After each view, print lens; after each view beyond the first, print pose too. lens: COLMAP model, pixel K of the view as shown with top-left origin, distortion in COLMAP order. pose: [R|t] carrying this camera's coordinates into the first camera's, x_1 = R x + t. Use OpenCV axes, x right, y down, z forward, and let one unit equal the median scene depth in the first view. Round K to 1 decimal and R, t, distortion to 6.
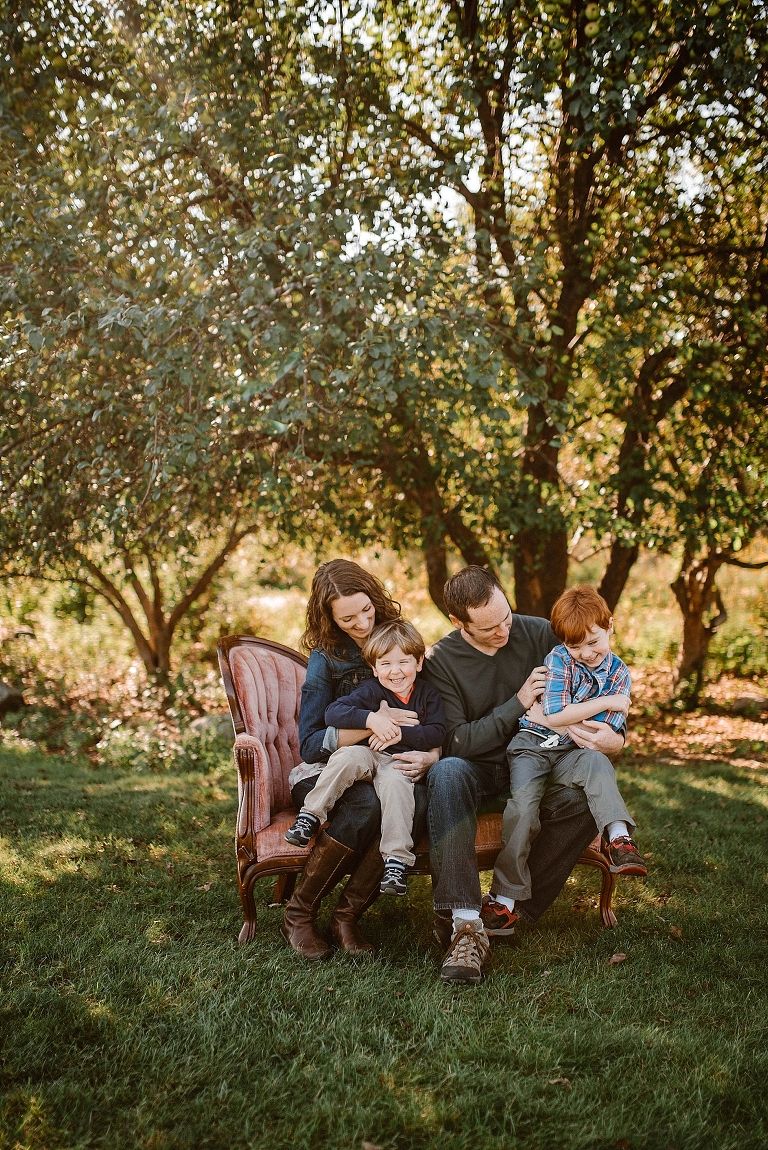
lens RADIAL K [[1163.6, 0, 384.2], [0, 1163.6, 574.8], [0, 0, 1]] dist [-0.051902, 0.000000]
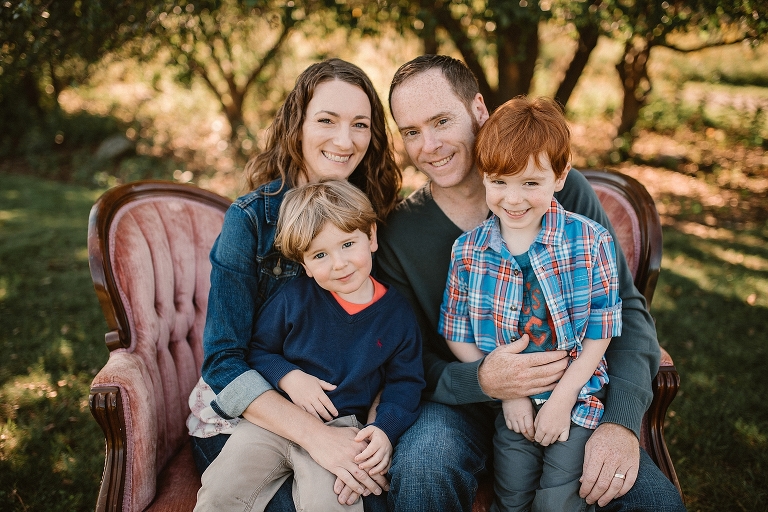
lens RADIAL K [[777.1, 0, 384.2], [0, 777.1, 254.8], [0, 0, 1]] dist [-0.051902, 0.000000]
pose [[0.999808, -0.003277, -0.019302, 0.007214], [0.008061, 0.967359, 0.253282, -0.005012], [0.017842, -0.253389, 0.967200, 0.107776]]
